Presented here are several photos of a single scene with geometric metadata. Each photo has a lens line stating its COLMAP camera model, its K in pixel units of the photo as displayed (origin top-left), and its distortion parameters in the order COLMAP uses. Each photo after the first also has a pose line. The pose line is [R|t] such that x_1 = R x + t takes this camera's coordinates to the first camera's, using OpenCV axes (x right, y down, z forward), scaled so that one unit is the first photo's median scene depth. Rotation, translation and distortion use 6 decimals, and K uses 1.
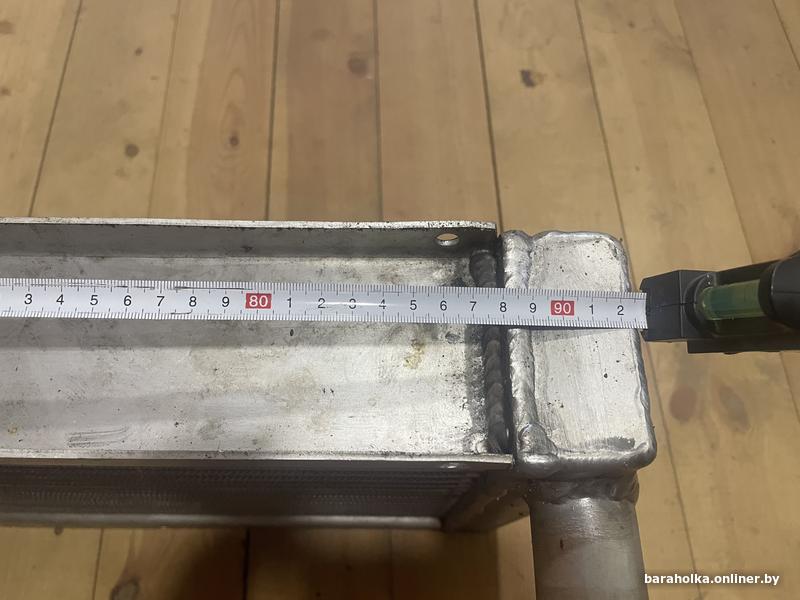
lens RADIAL K [[616.1, 0, 405.2], [0, 616.1, 302.4], [0, 0, 1]] dist [0.054671, -0.086657]
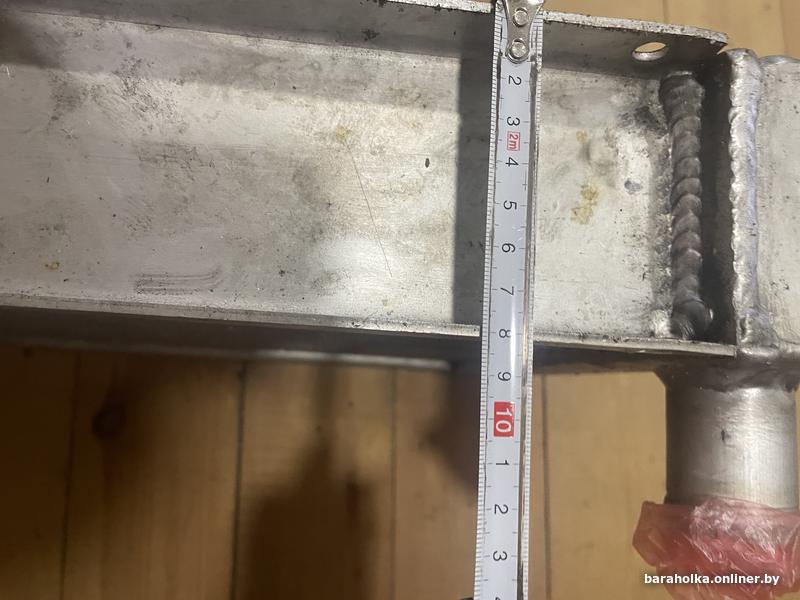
lens RADIAL K [[616.1, 0, 394.7], [0, 616.1, 300.5], [0, 0, 1]] dist [0.054671, -0.086657]
pose [[0.991549, 0.061840, 0.114048, -0.305113], [-0.090646, 0.959140, 0.268019, 0.012448], [-0.092814, -0.276092, 0.956639, 0.242716]]
